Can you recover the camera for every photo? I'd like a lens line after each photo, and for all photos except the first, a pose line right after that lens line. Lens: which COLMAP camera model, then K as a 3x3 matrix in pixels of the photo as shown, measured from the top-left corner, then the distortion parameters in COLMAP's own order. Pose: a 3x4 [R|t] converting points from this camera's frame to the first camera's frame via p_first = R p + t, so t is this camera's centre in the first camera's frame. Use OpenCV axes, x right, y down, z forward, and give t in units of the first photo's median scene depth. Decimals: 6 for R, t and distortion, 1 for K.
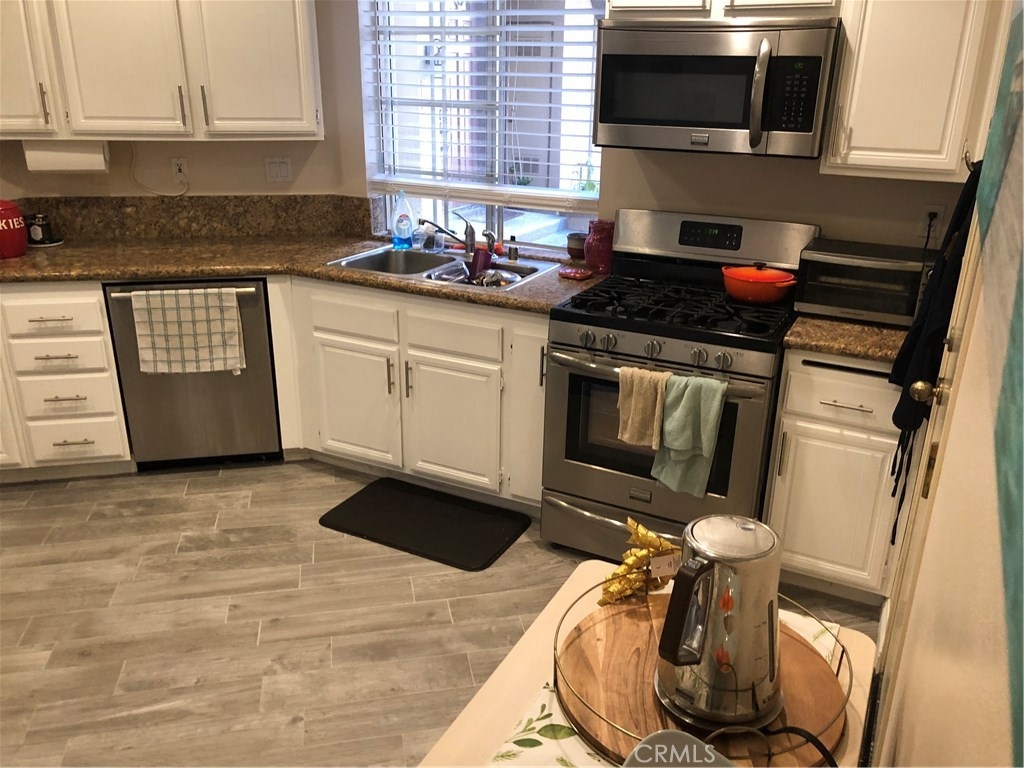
lens RADIAL K [[861.5, 0, 512.0], [0, 861.5, 384.0], [0, 0, 1]] dist [0.040619, -0.007394]
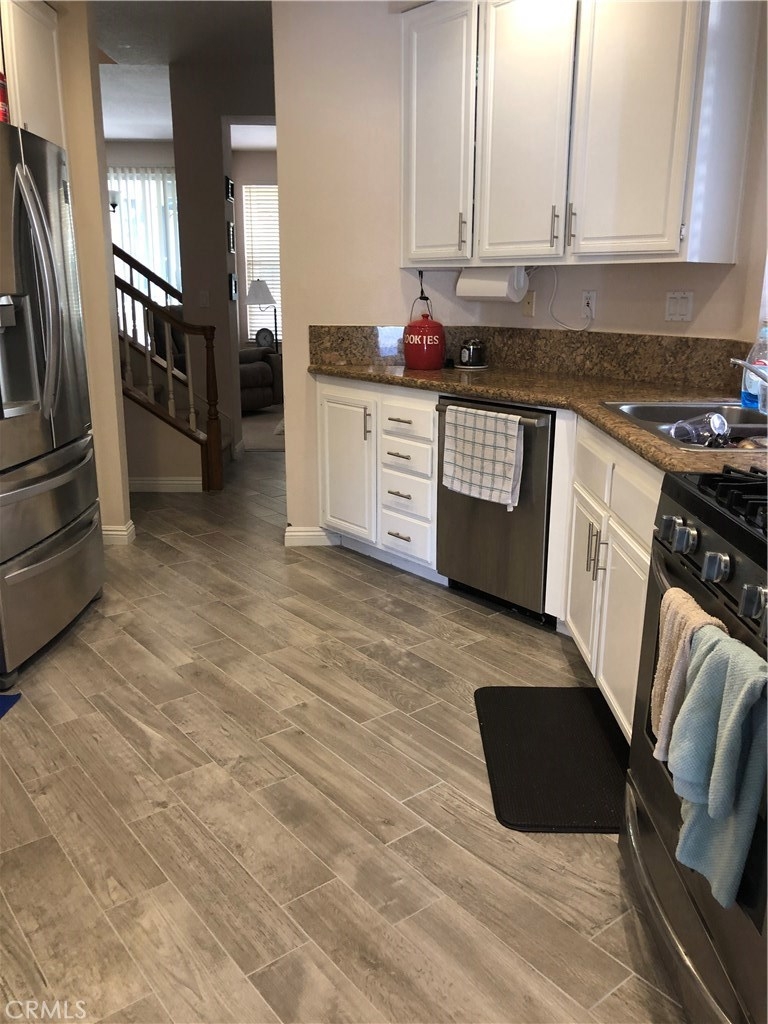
lens RADIAL K [[831.1, 0, 384.0], [0, 831.1, 512.0], [0, 0, 1]] dist [0.066143, -0.170384]
pose [[0.451814, 0.223873, -0.863565, 0.384702], [-0.308852, 0.947392, 0.084015, -0.043666], [0.836944, 0.228755, 0.497189, 0.453445]]
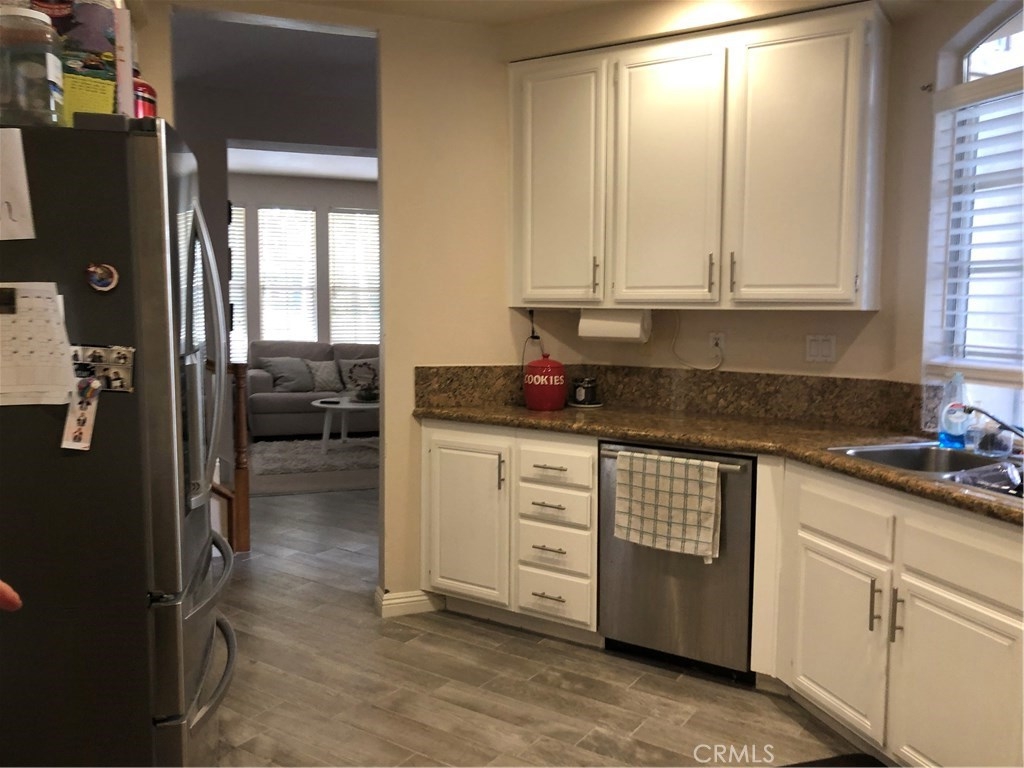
lens RADIAL K [[831.1, 0, 512.6], [0, 831.1, 369.0], [0, 0, 1]] dist [0.066143, -0.170384]
pose [[0.706488, 0.048199, -0.706082, 0.121777], [-0.247458, 0.951528, -0.182647, 0.004881], [0.663053, 0.303763, 0.684170, 0.247012]]
